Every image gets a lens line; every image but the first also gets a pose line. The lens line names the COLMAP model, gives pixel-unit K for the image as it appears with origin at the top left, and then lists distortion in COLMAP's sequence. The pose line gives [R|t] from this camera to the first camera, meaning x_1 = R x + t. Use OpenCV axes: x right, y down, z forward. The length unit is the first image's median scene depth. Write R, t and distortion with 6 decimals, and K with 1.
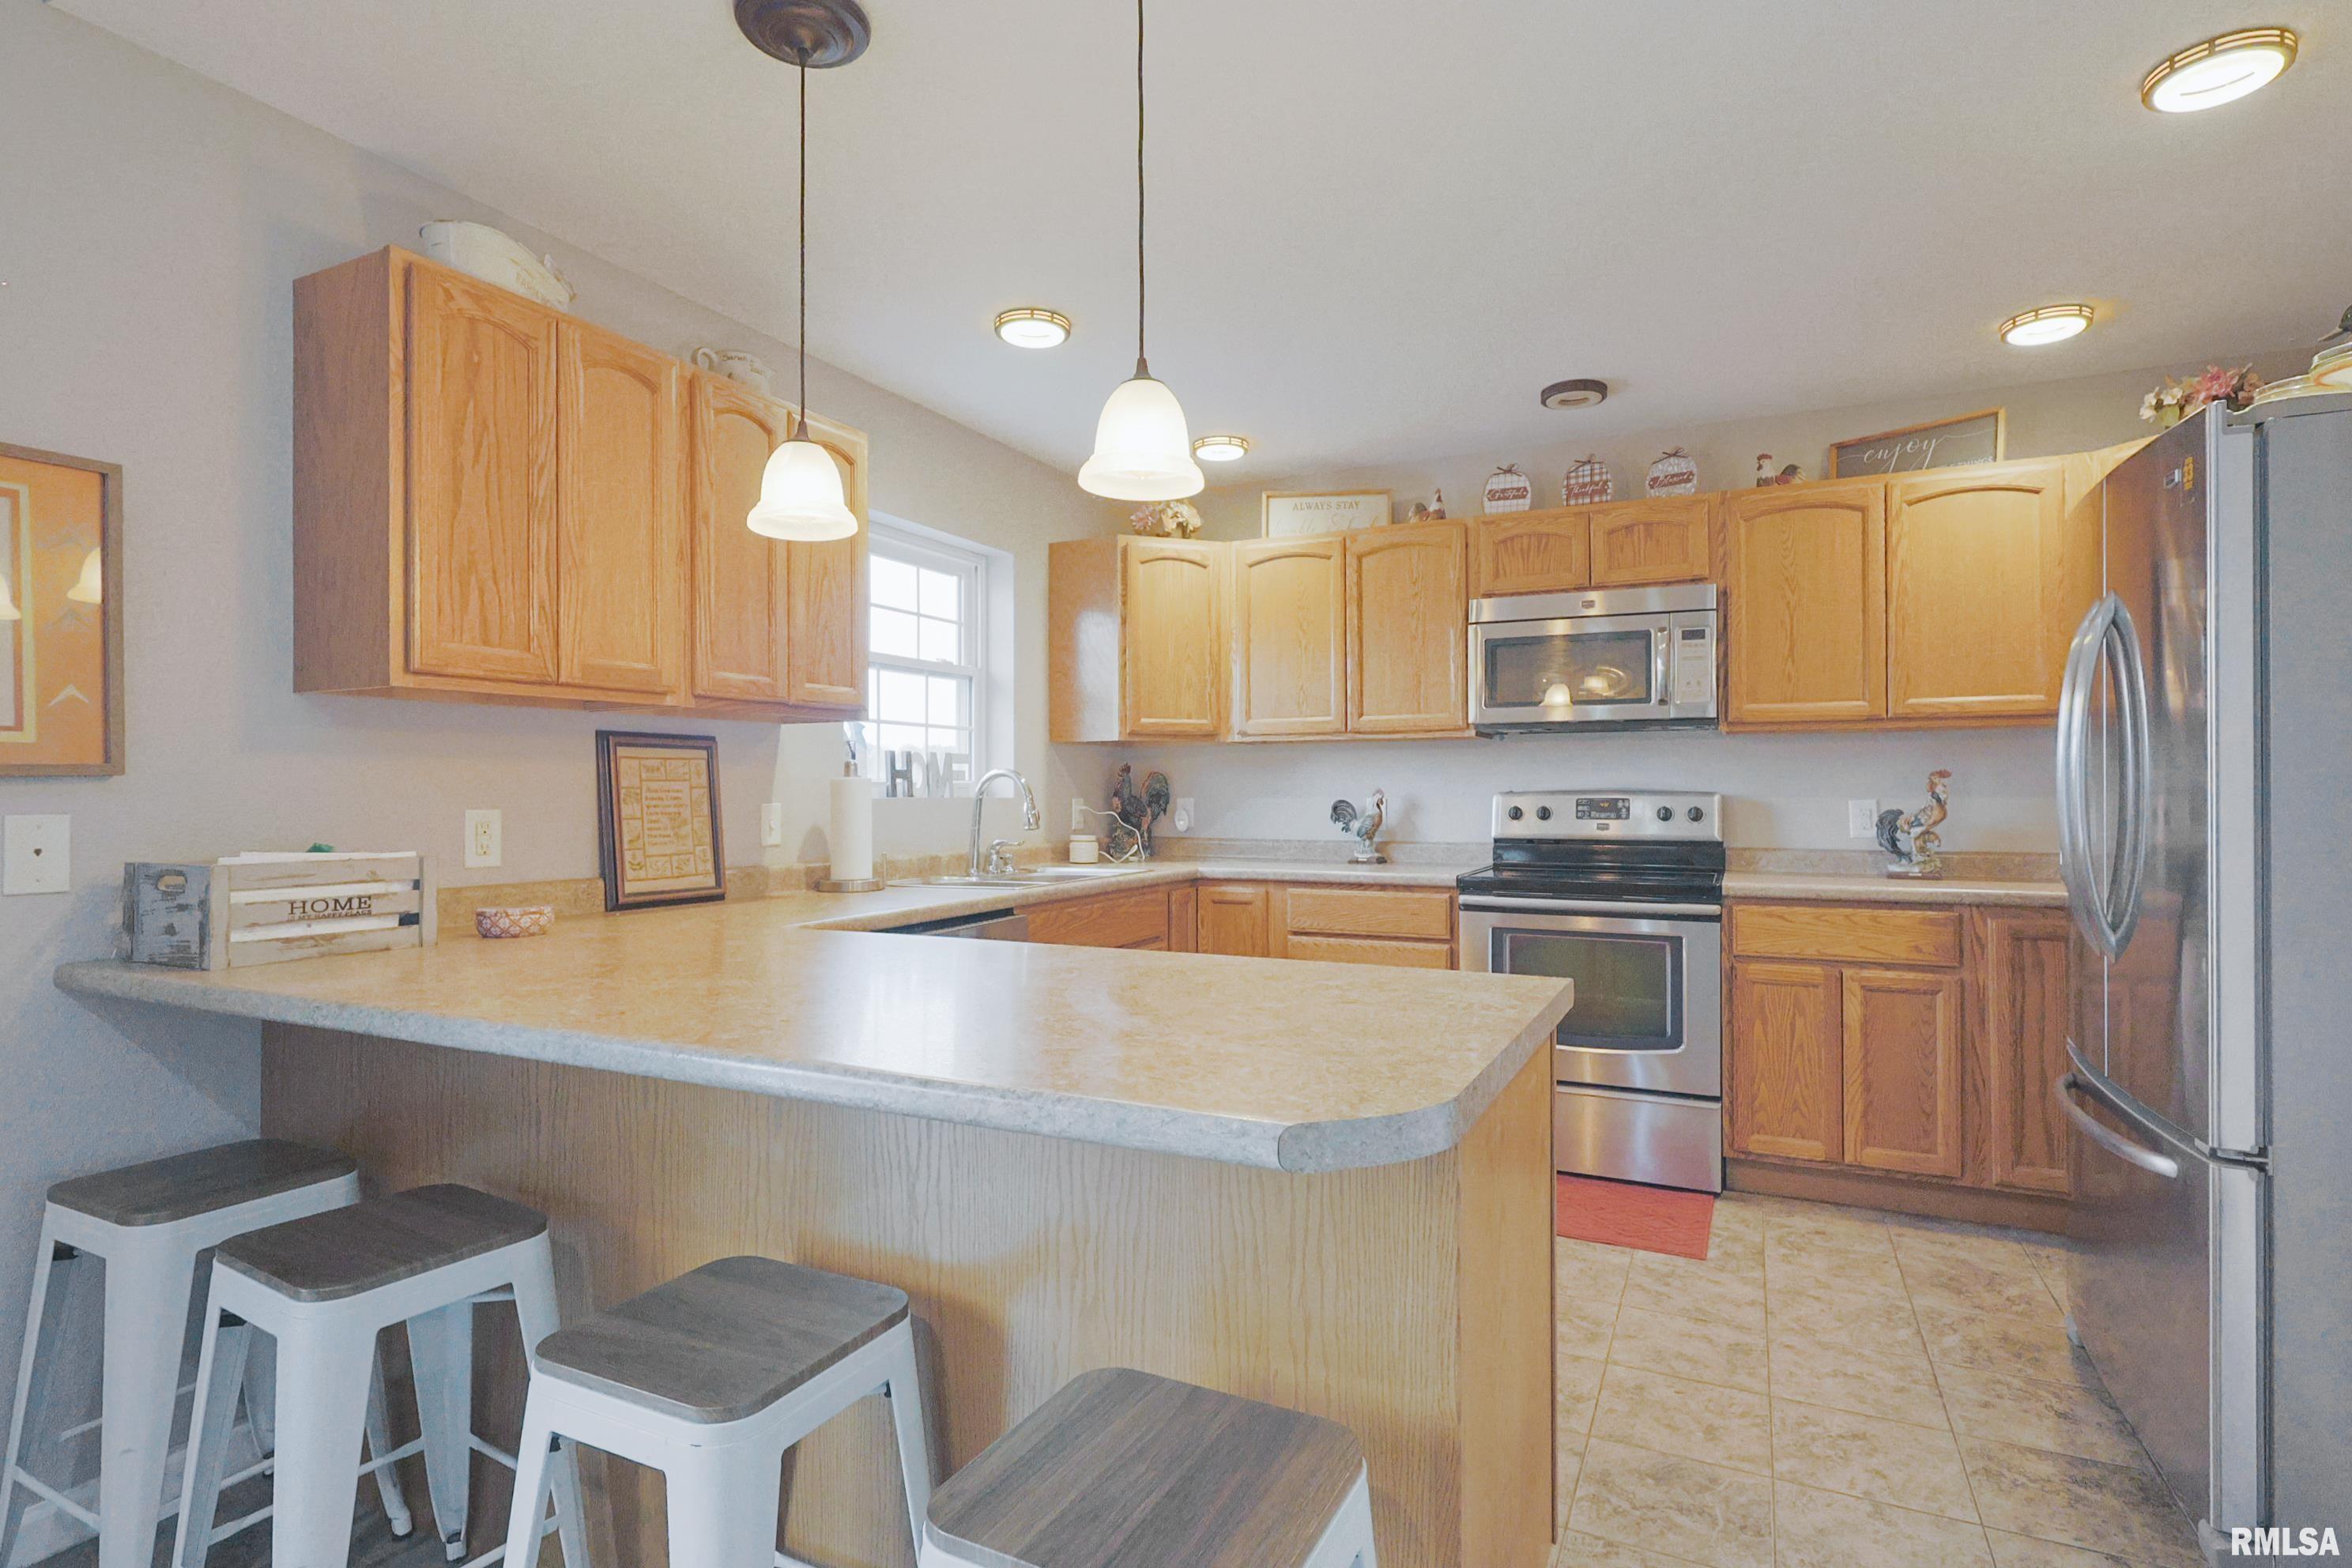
lens RADIAL K [[1162.6, 0, 1182.9], [0, 1162.6, 783.5], [0, 0, 1]] dist [-0.006814, 0.002363]
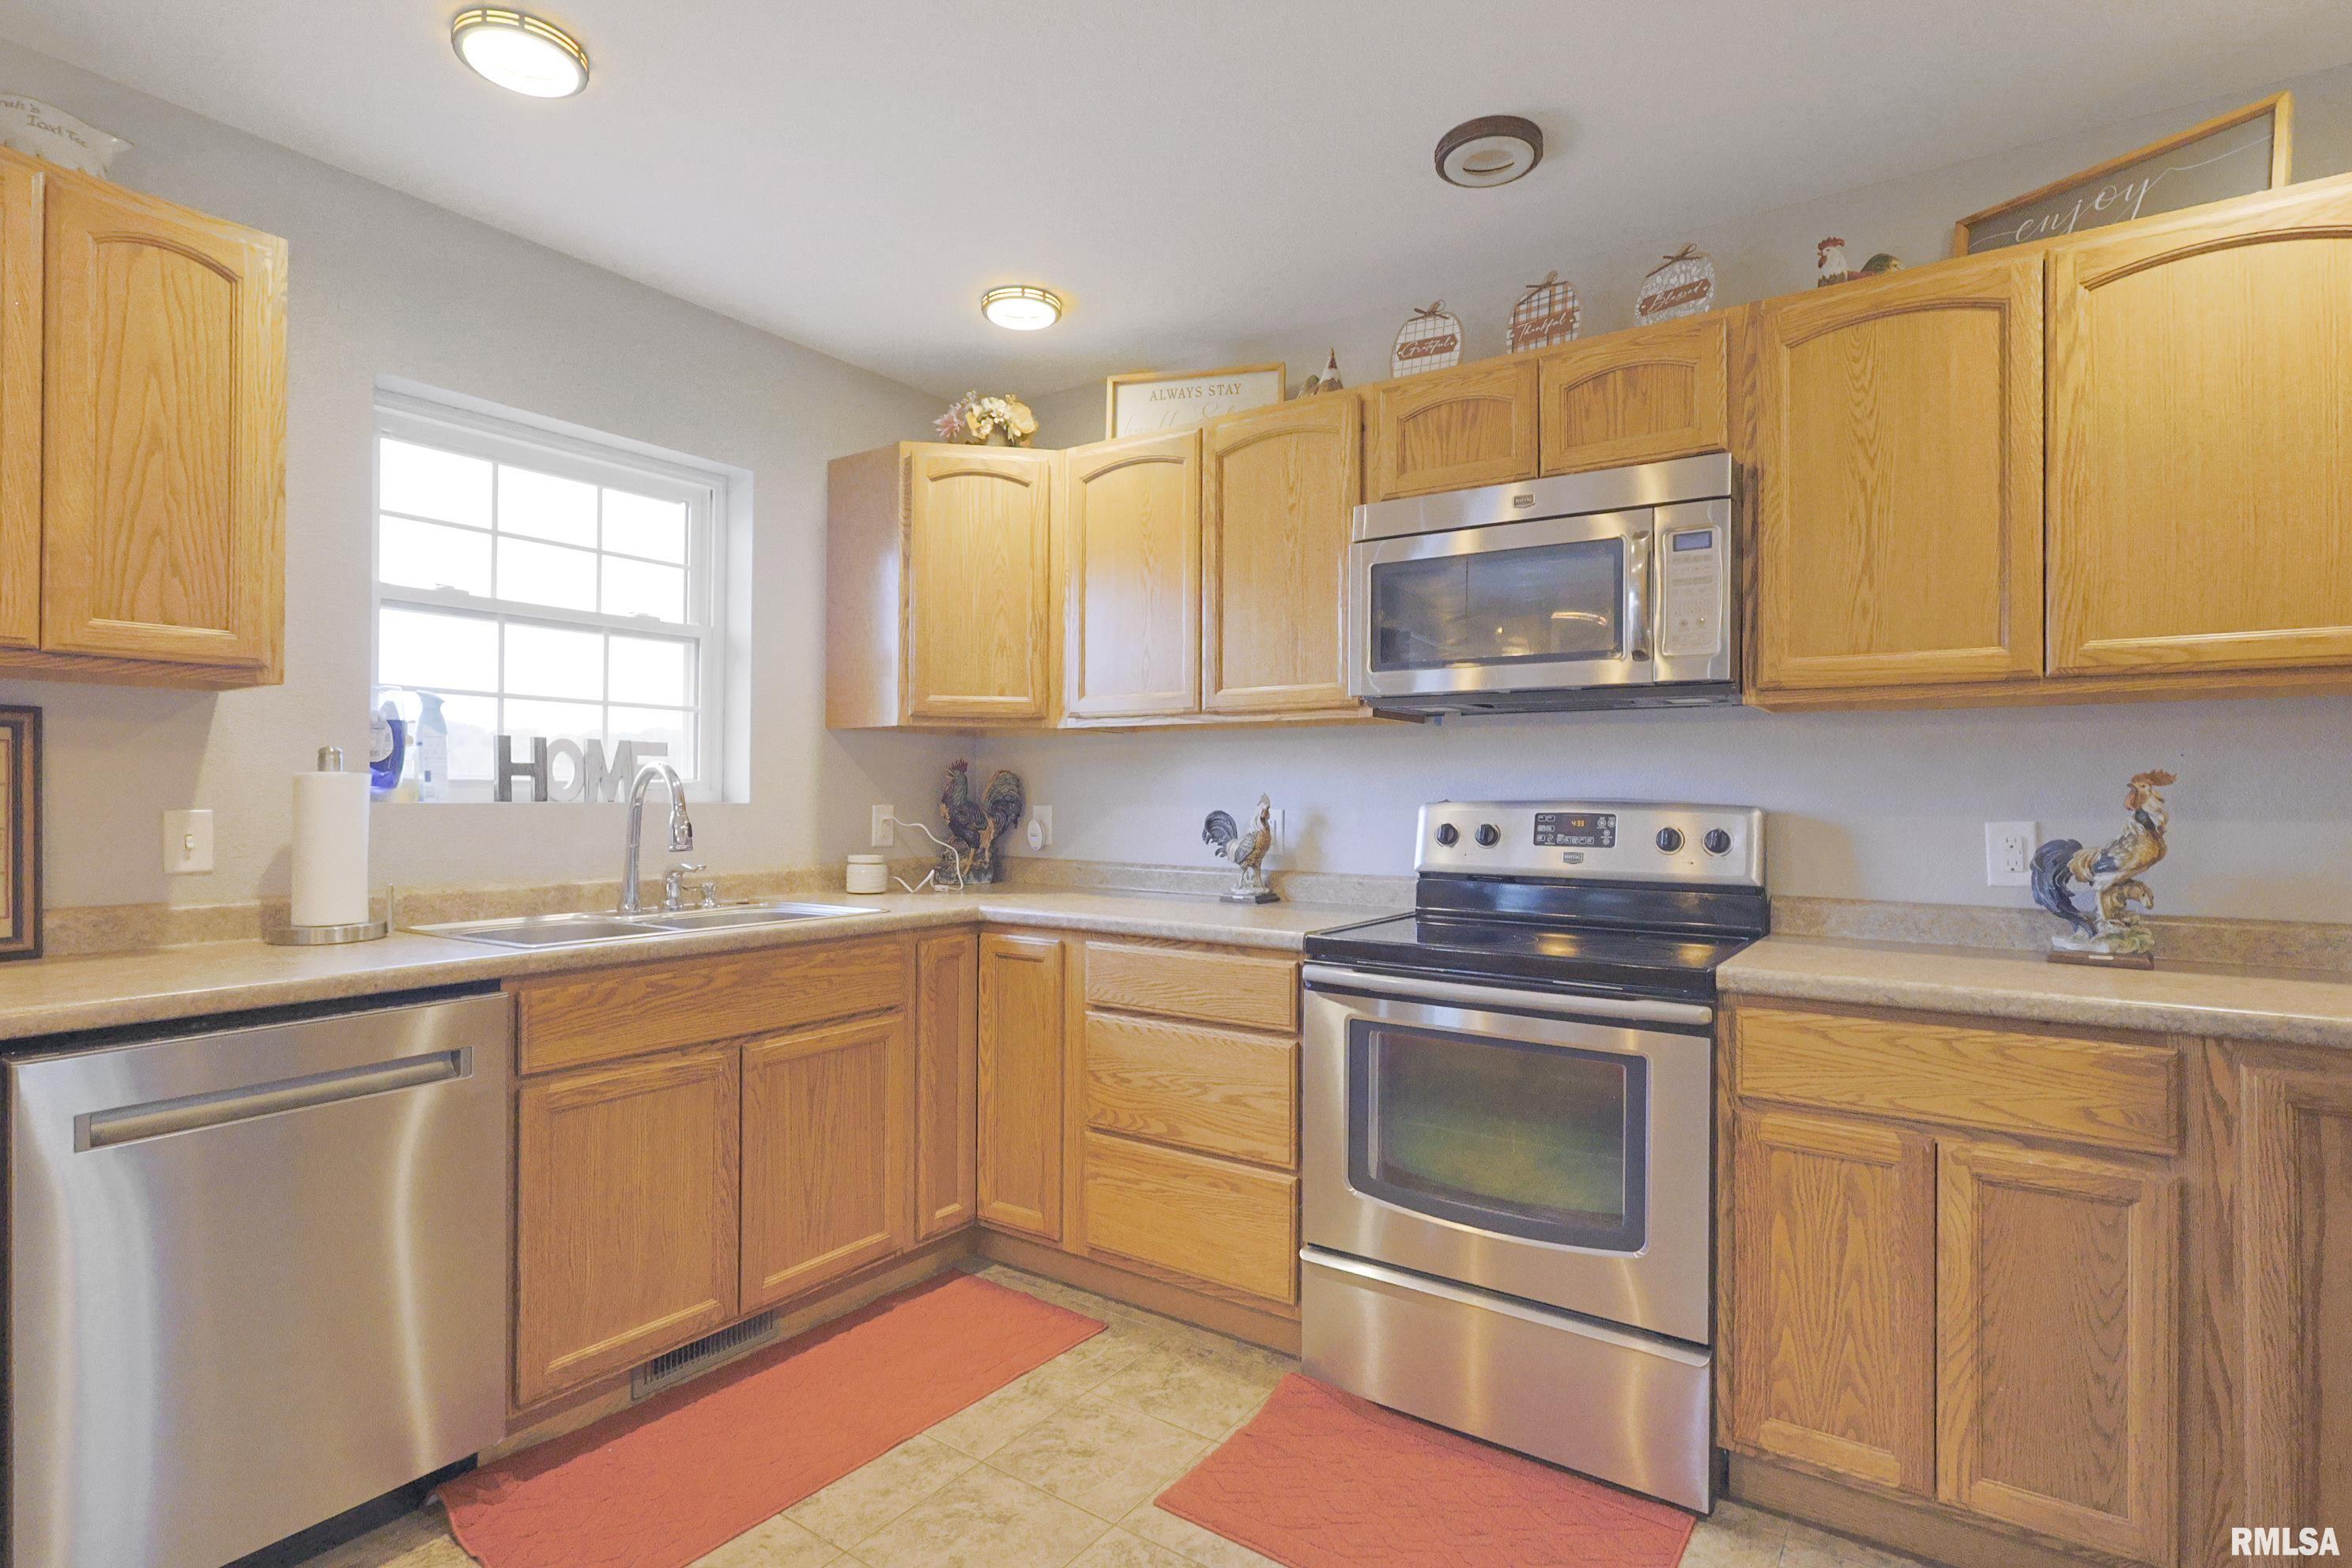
lens RADIAL K [[1162.6, 0, 1172.1], [0, 1162.6, 788.0], [0, 0, 1]] dist [-0.006814, 0.002363]
pose [[0.988573, 0.008235, -0.150518, 0.258071], [-0.008149, 0.999966, 0.001193, -0.000367], [0.150523, 0.000047, 0.988607, 0.360646]]
